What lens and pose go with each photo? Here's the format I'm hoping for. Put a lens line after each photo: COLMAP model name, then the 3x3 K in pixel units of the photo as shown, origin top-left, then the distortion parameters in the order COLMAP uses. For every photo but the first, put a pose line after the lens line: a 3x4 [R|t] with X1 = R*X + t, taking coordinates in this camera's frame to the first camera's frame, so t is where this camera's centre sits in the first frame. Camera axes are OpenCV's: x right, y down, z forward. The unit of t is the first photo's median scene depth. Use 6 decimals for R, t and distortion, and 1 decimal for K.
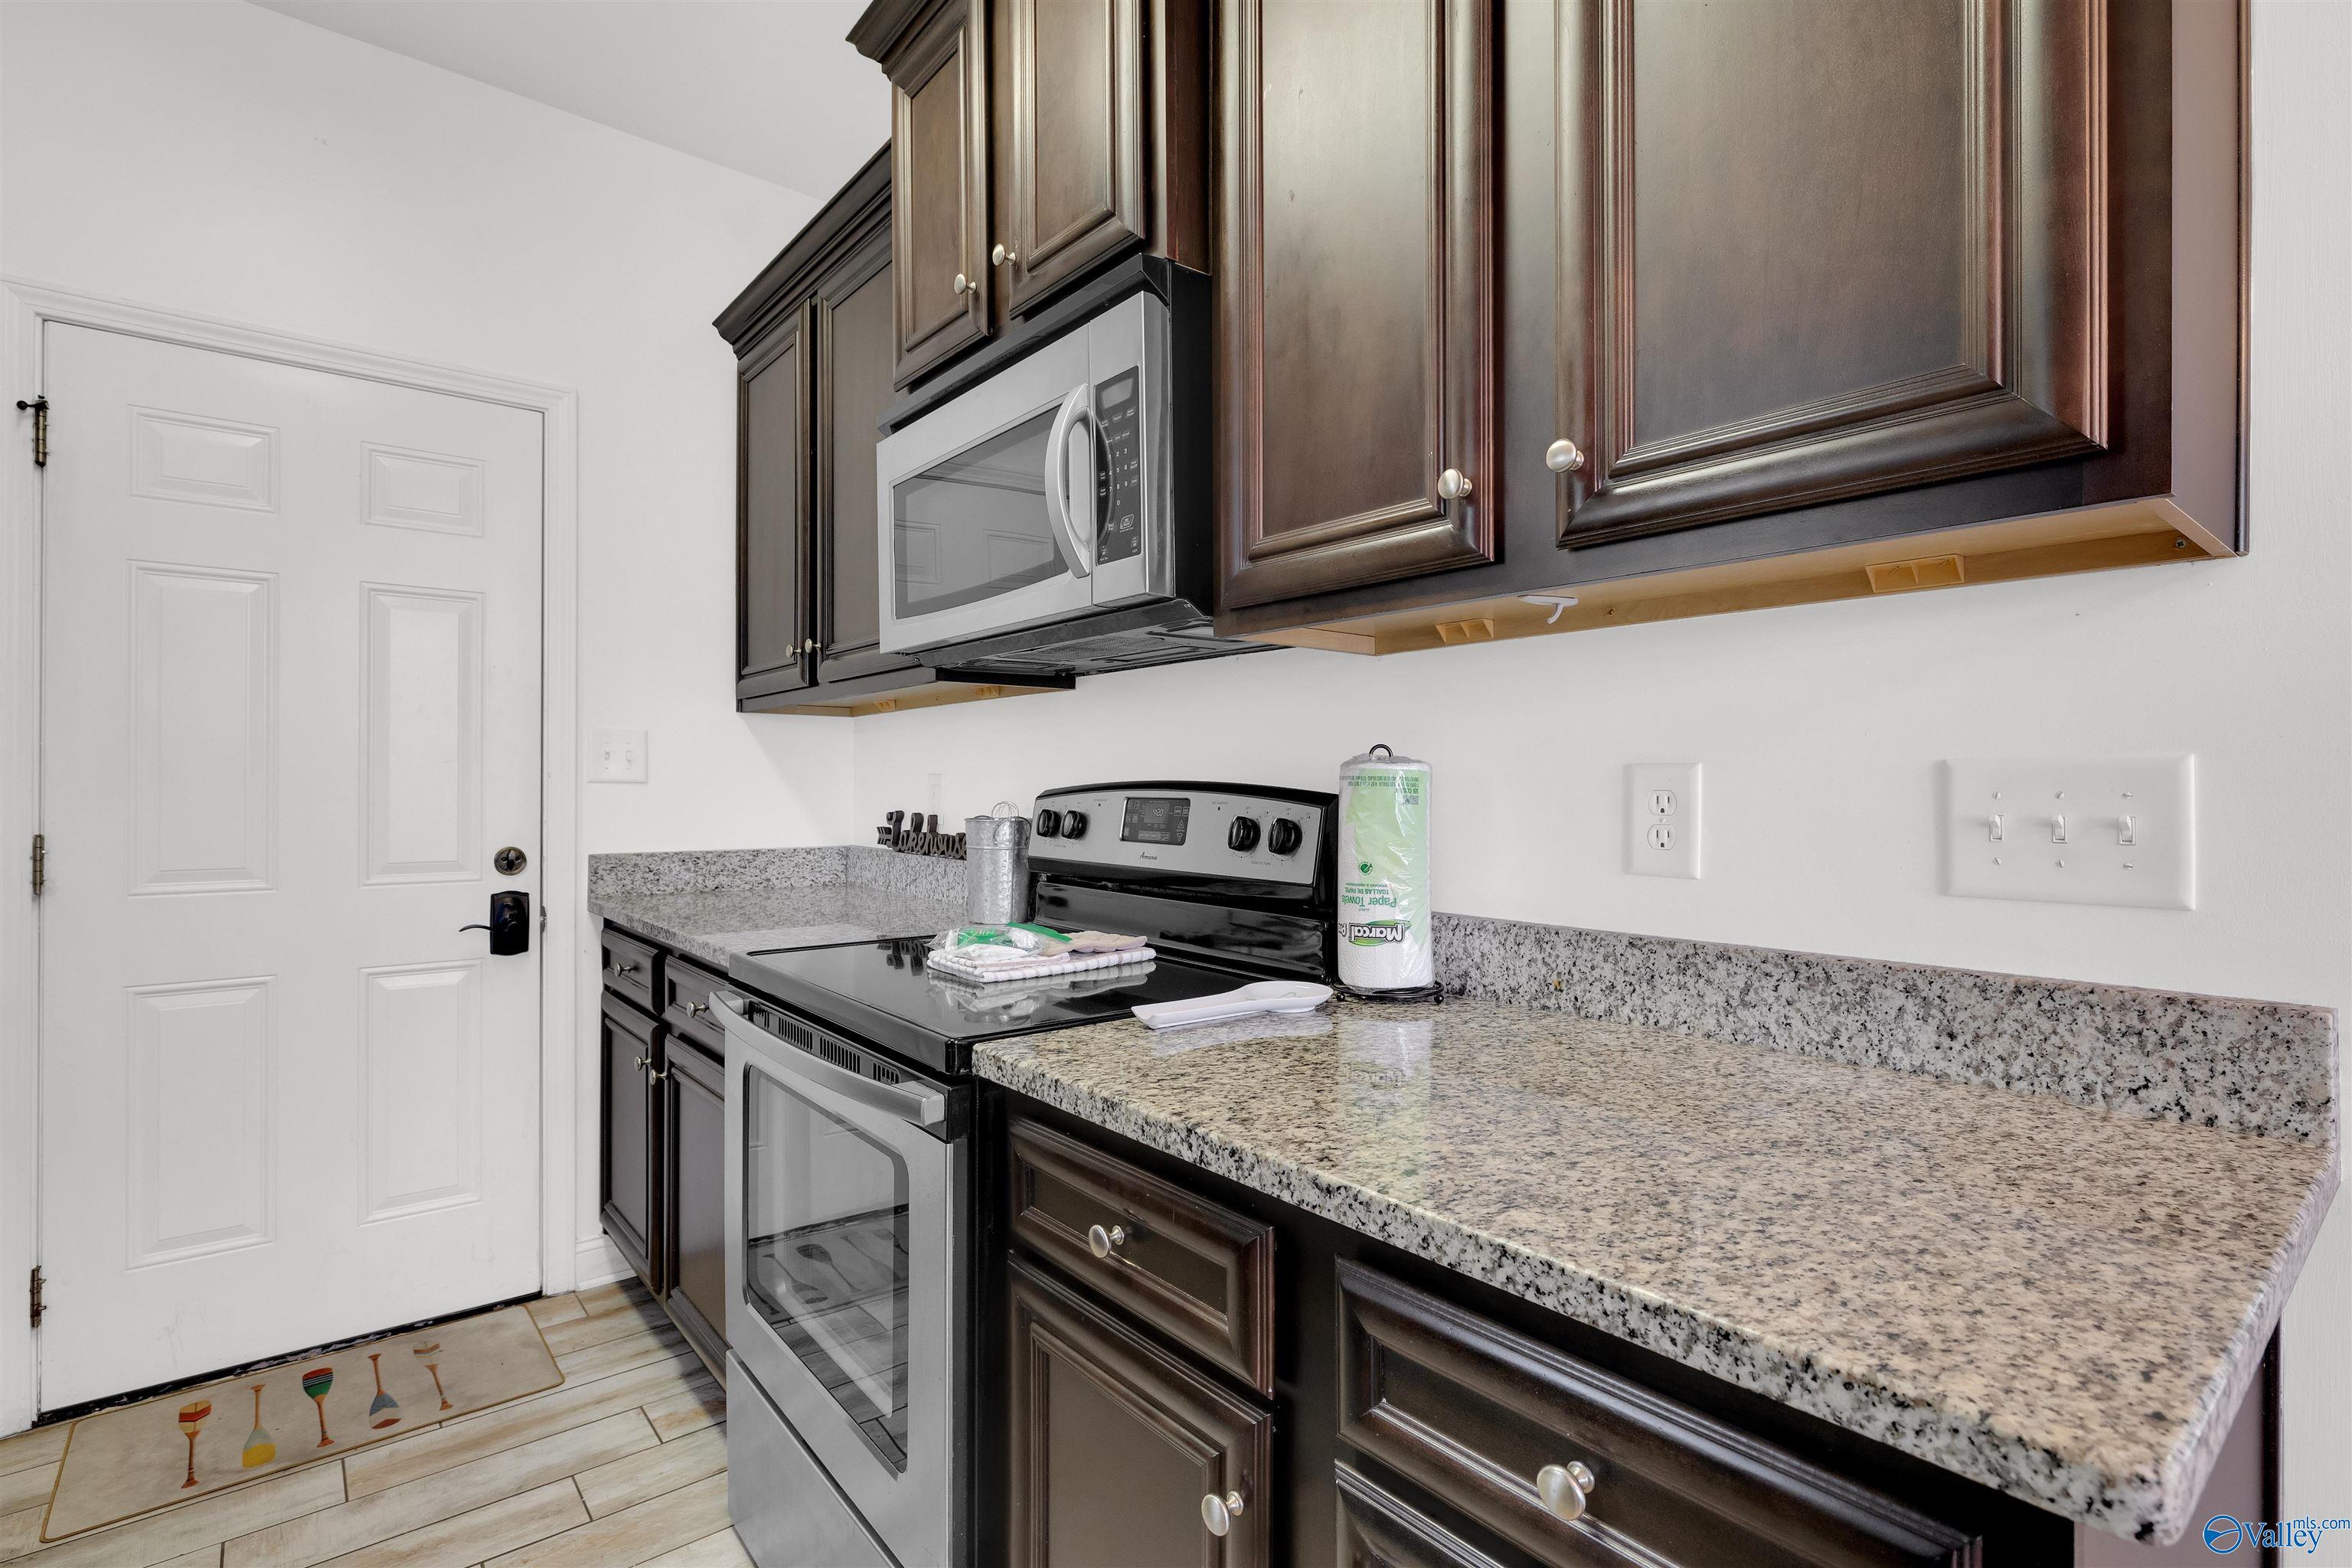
lens RADIAL K [[1099.0, 0, 1171.9], [0, 1099.0, 783.3], [0, 0, 1]] dist [-0.008435, 0.002632]
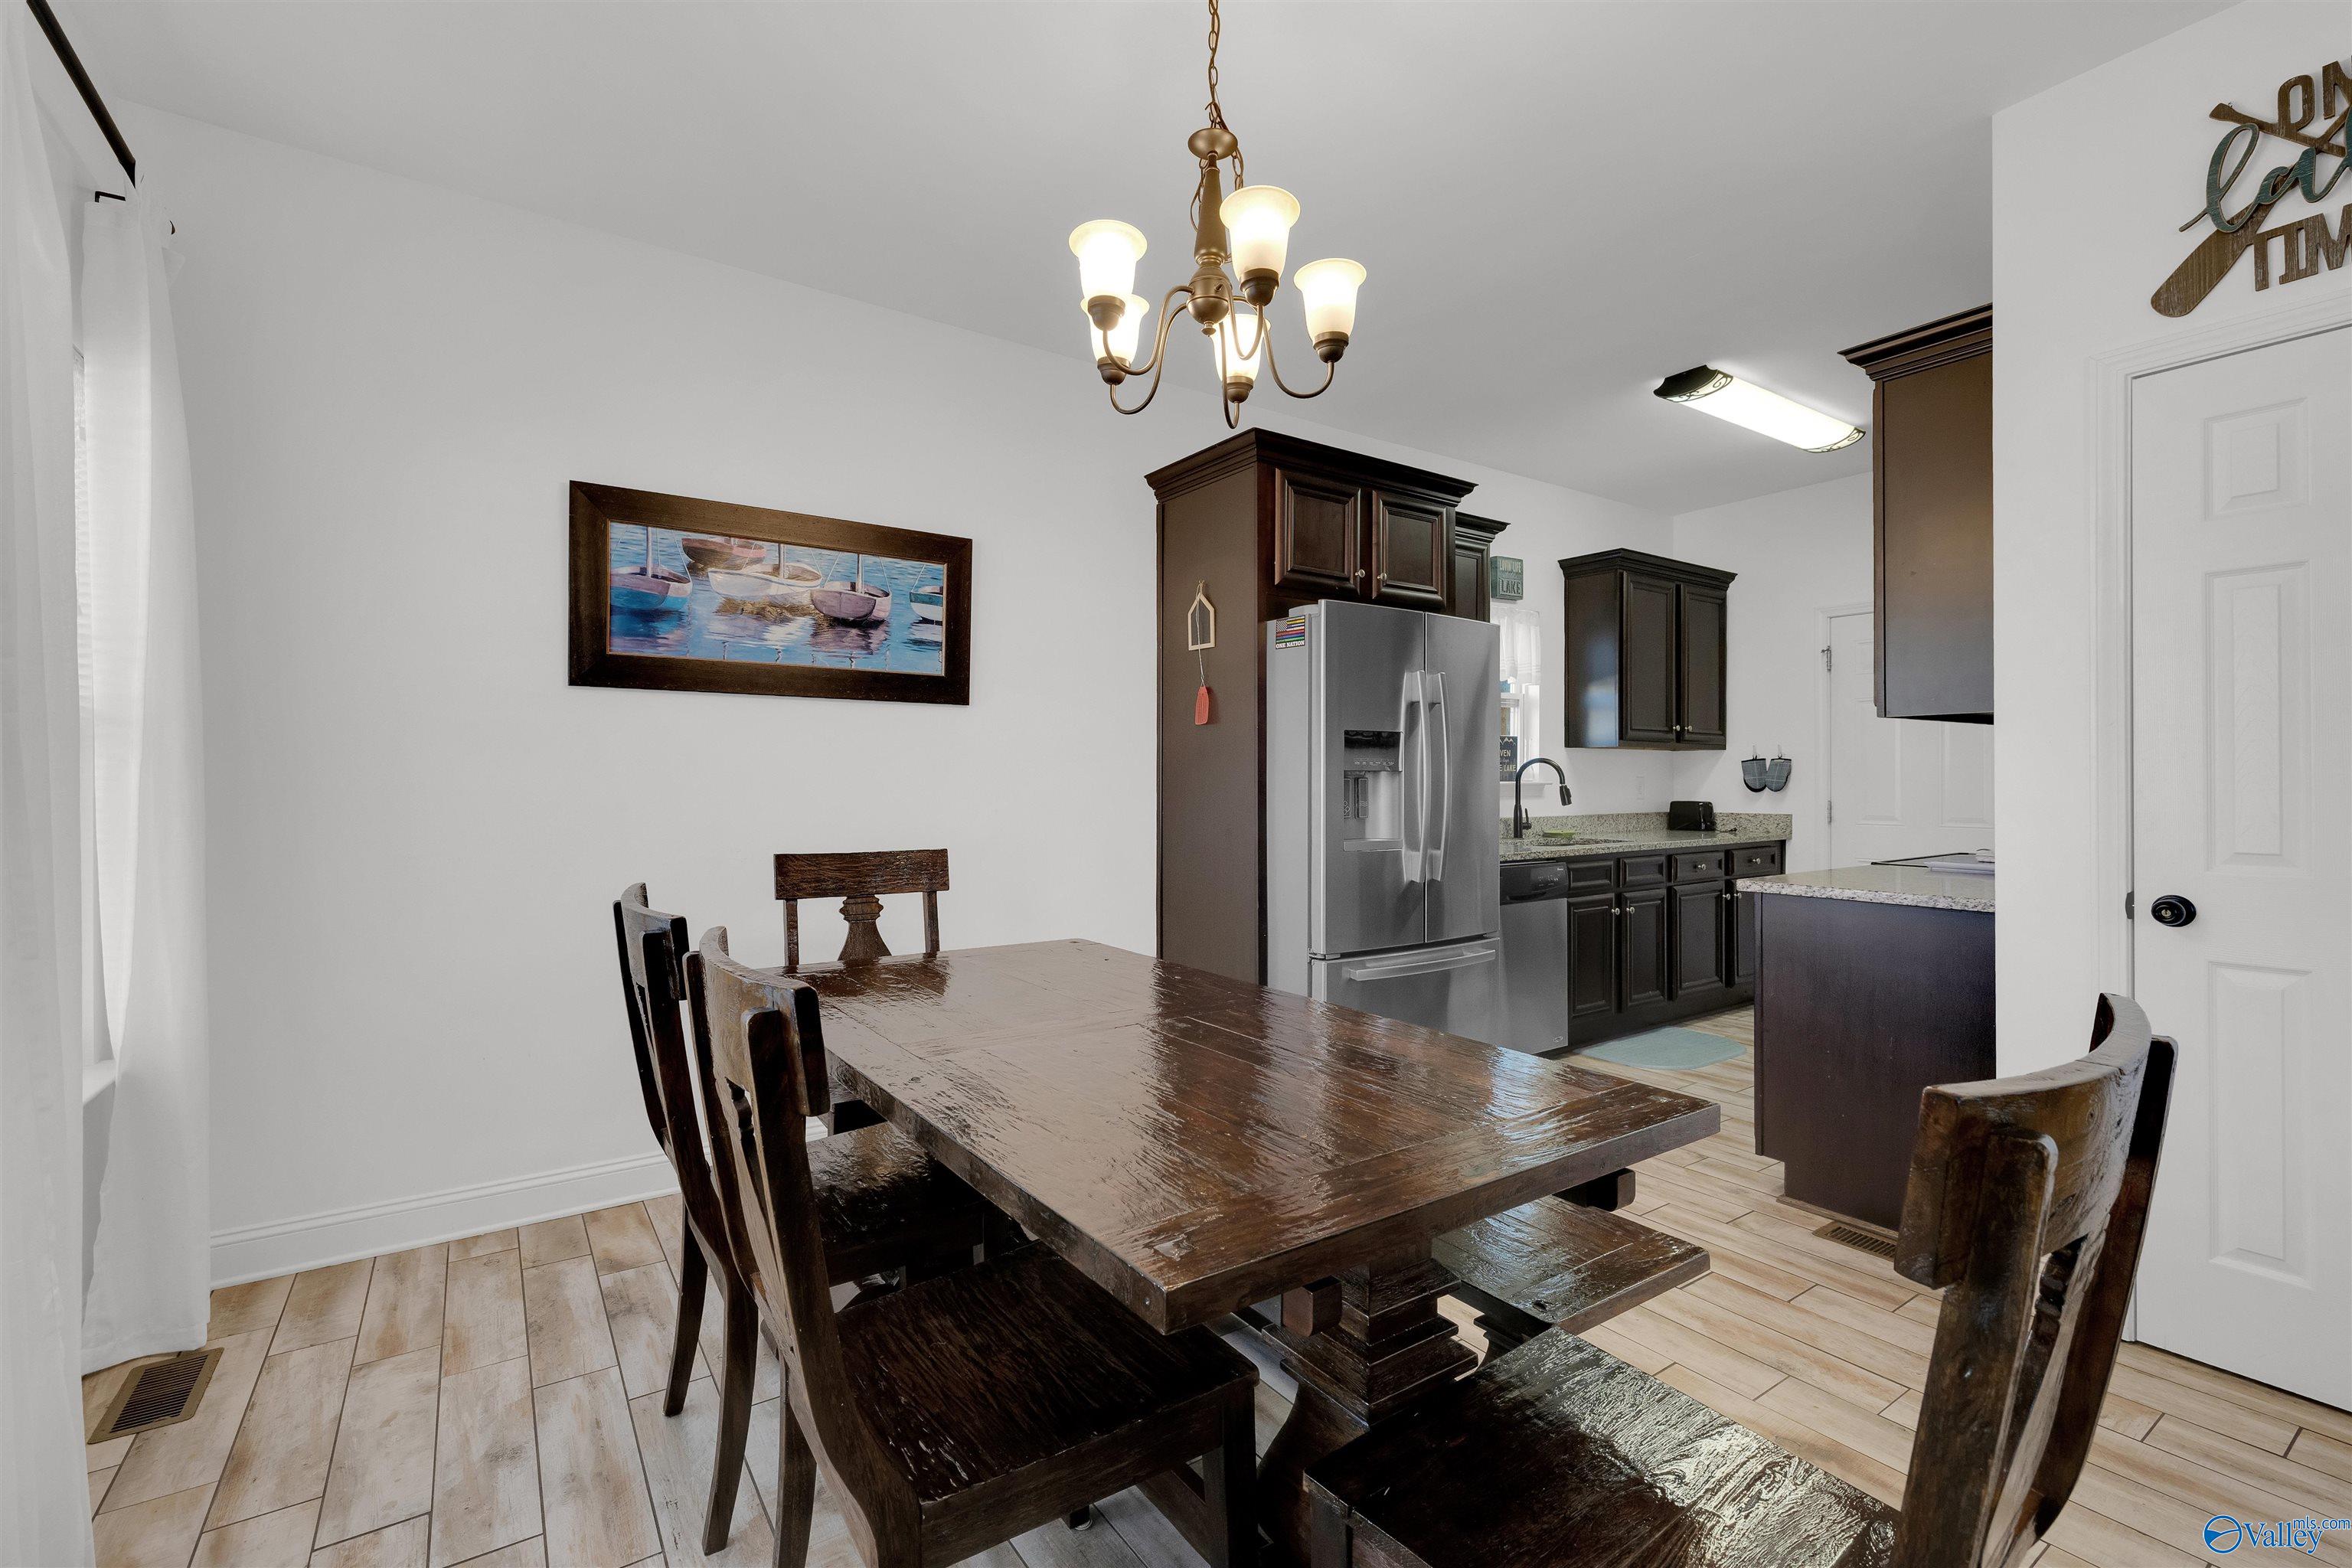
lens RADIAL K [[1024.9, 0, 1172.8], [0, 1024.9, 776.3], [0, 0, 1]] dist [0.007817, -0.001508]
pose [[-0.087969, -0.005055, -0.996110, 1.903419], [0.004634, 0.999974, -0.005484, -0.010034], [0.996112, -0.005098, -0.087943, -0.497367]]
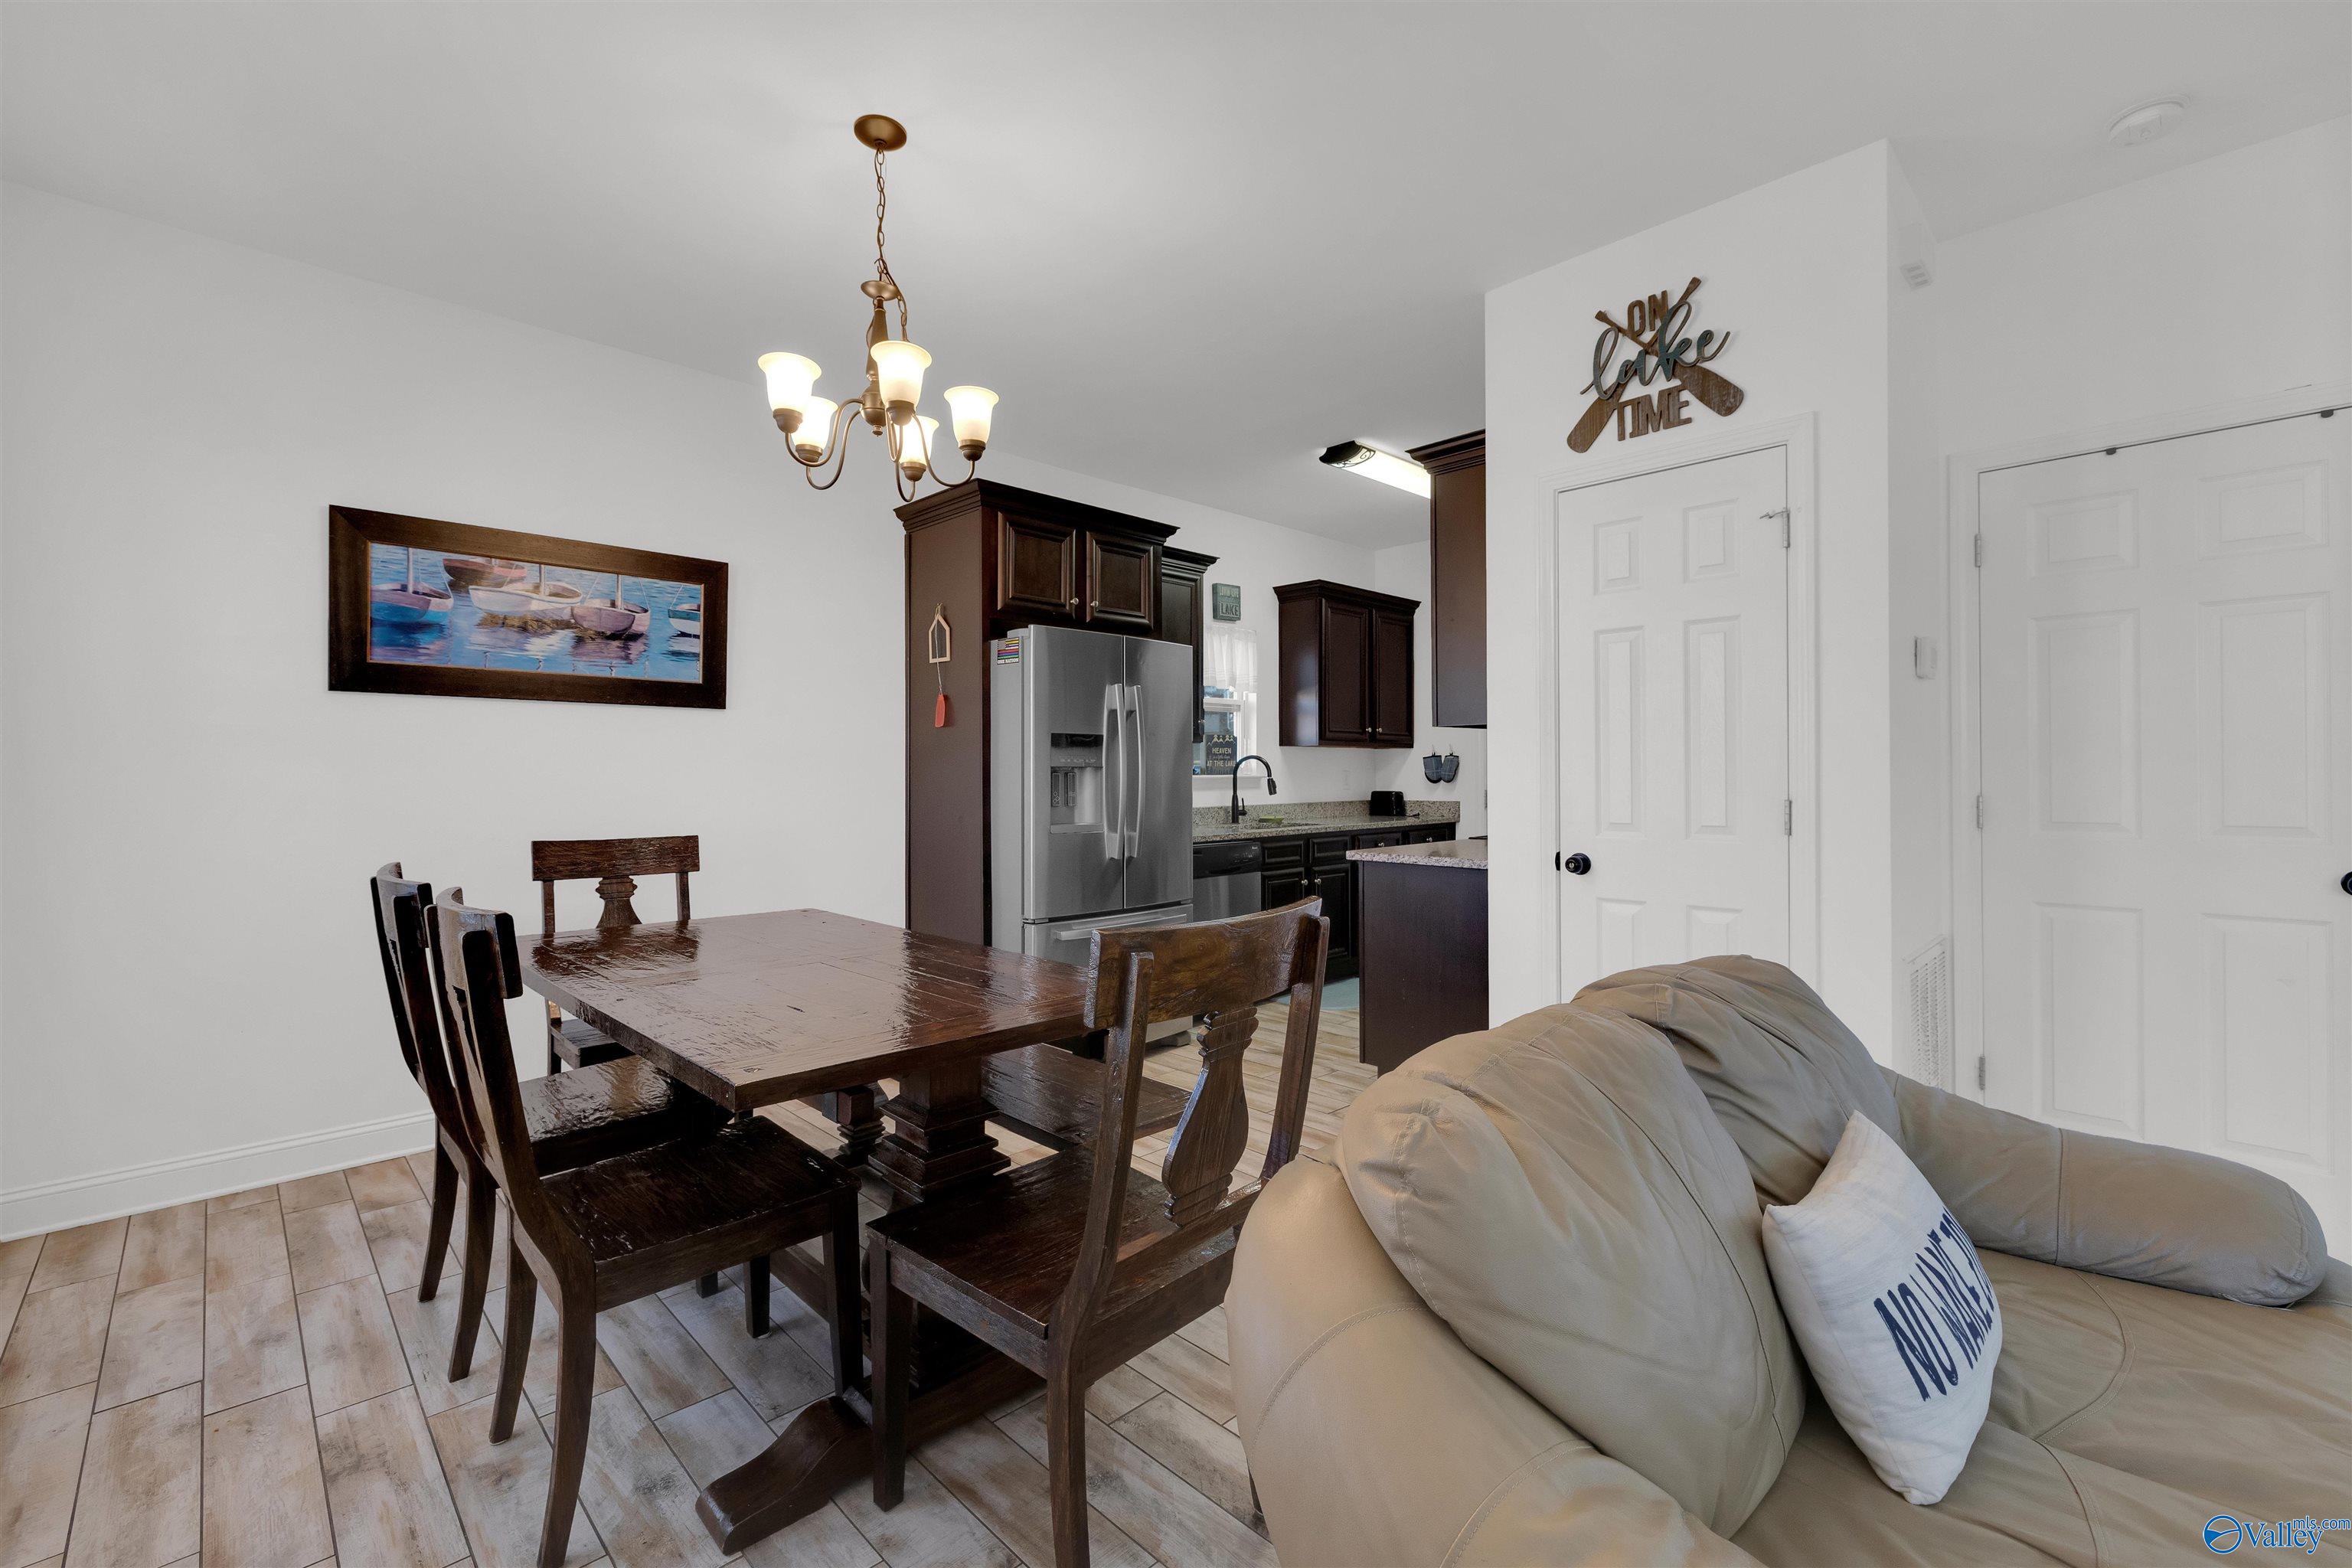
lens RADIAL K [[995.0, 0, 1162.9], [0, 995.0, 768.5], [0, 0, 1]] dist [0.005020, -0.001618]
pose [[0.076764, -0.006589, -0.997028, 2.195052], [0.007334, 0.999955, -0.006043, -0.009753], [0.997022, -0.006848, 0.076809, -0.289431]]
